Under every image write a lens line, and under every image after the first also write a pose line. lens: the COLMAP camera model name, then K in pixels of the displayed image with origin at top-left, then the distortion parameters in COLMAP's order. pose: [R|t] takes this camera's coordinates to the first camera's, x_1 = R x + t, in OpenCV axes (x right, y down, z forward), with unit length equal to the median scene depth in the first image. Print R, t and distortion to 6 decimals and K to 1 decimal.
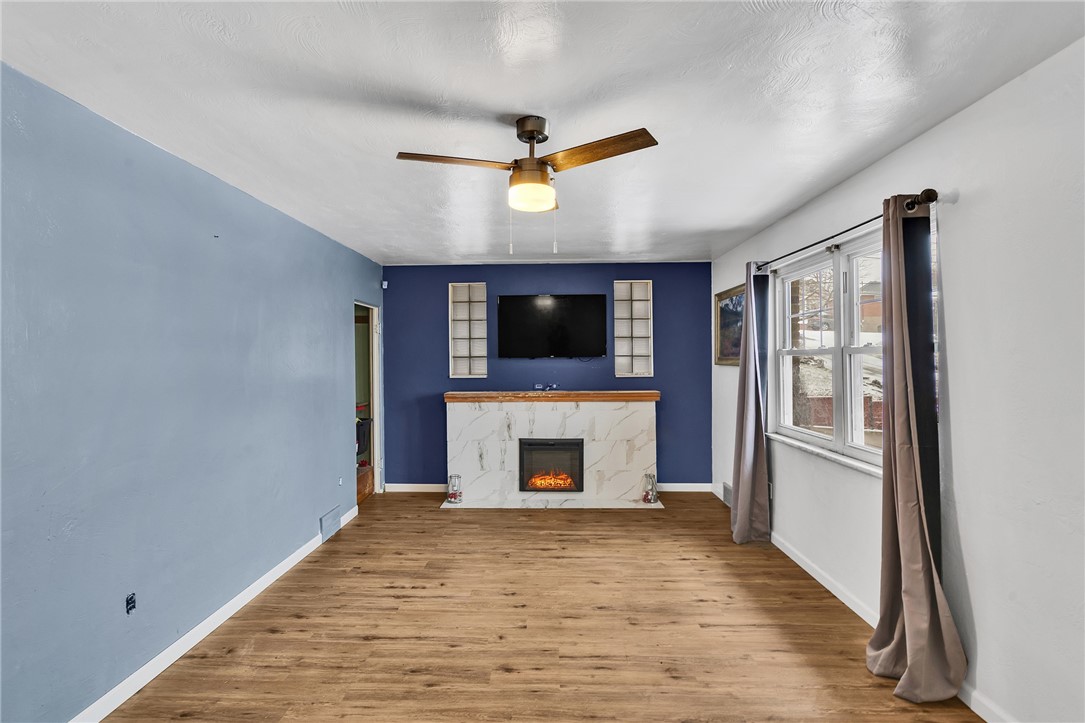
lens RADIAL K [[509.5, 0, 534.8], [0, 509.5, 360.0], [0, 0, 1]] dist [0.002394, 0.001004]
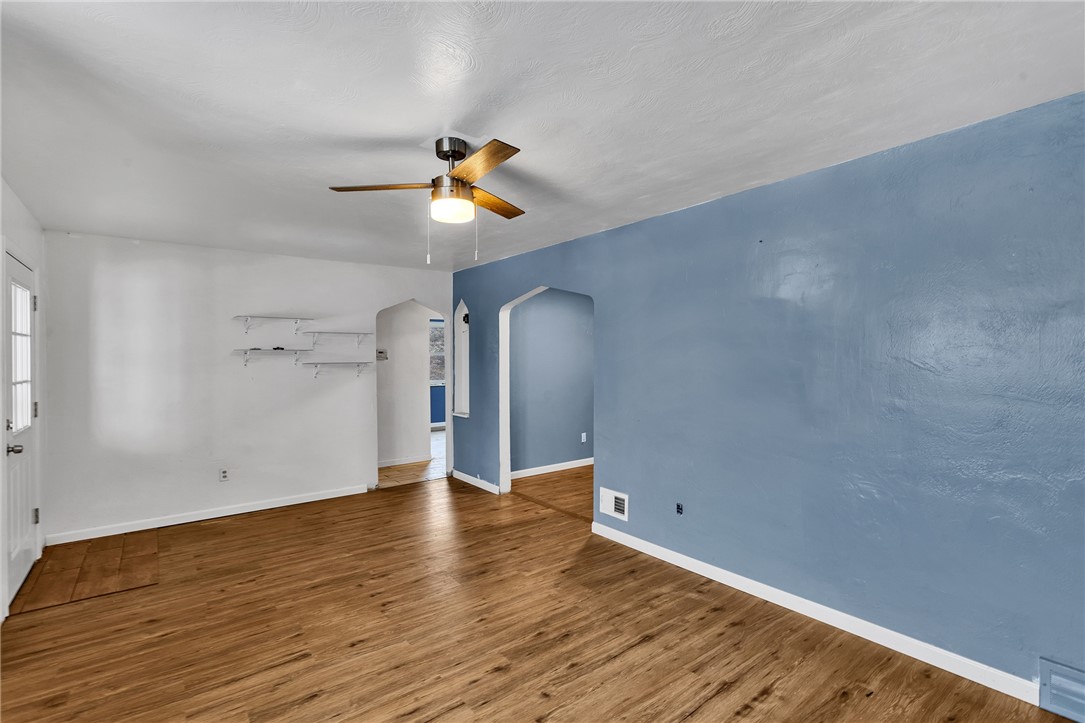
lens RADIAL K [[509.5, 0, 534.8], [0, 509.5, 358.3], [0, 0, 1]] dist [0.002394, 0.001004]
pose [[-0.775352, 0.013521, -0.631385, 0.384288], [0.011608, 0.999907, 0.007158, -0.005448], [0.631423, -0.001779, -0.775436, 1.357779]]
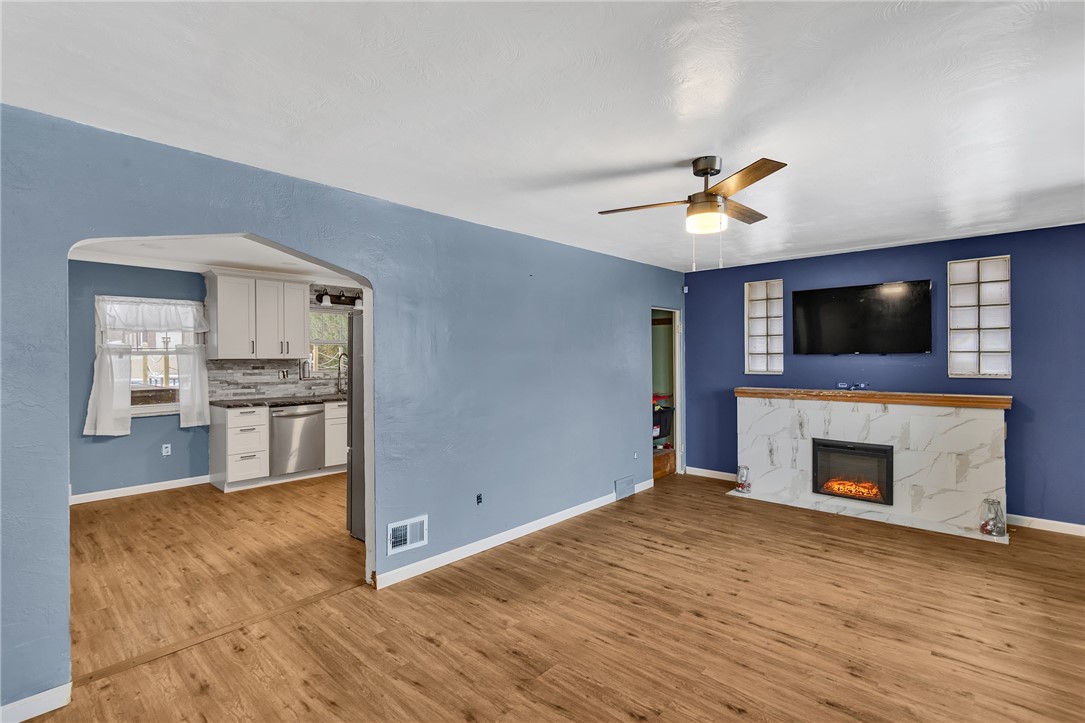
lens RADIAL K [[509.5, 0, 534.8], [0, 509.5, 360.8], [0, 0, 1]] dist [0.002394, 0.001004]
pose [[0.756536, 0.006214, -0.653923, 0.328870], [0.000987, 0.999943, 0.010644, -0.005688], [0.653952, -0.008698, 0.756486, -0.120899]]
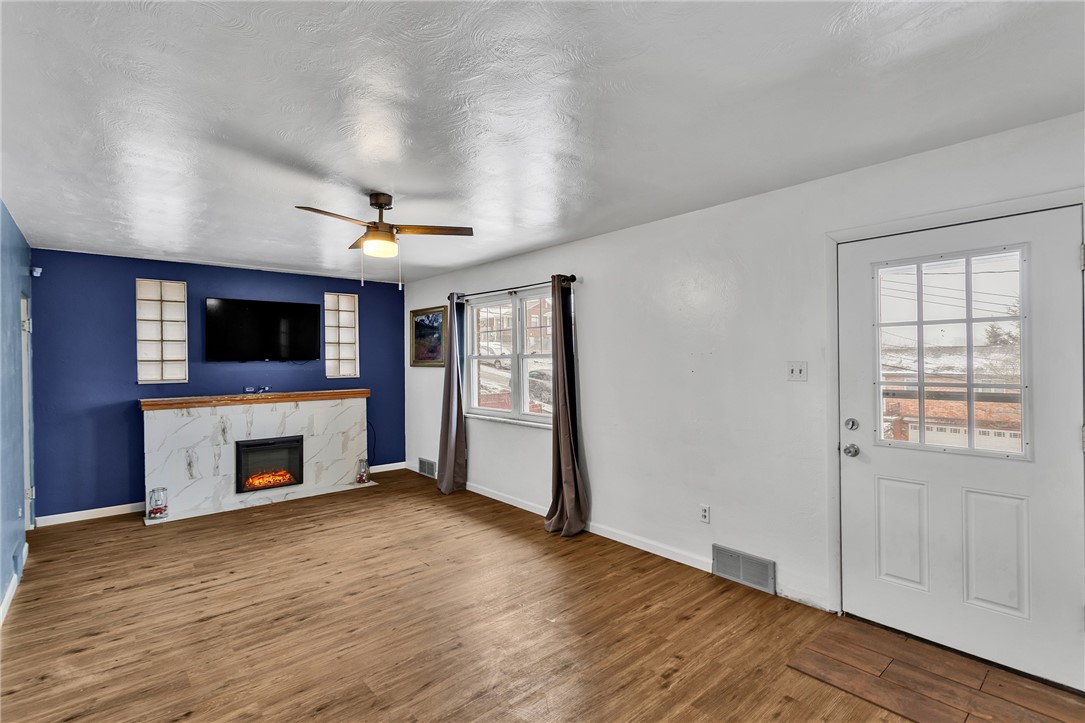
lens RADIAL K [[509.5, 0, 535.0], [0, 509.5, 360.2], [0, 0, 1]] dist [0.002394, 0.001004]
pose [[0.735848, -0.001544, 0.677145, -0.452397], [0.005686, 0.999976, -0.003899, 0.000983], [-0.677123, 0.006719, 0.735839, -0.234400]]
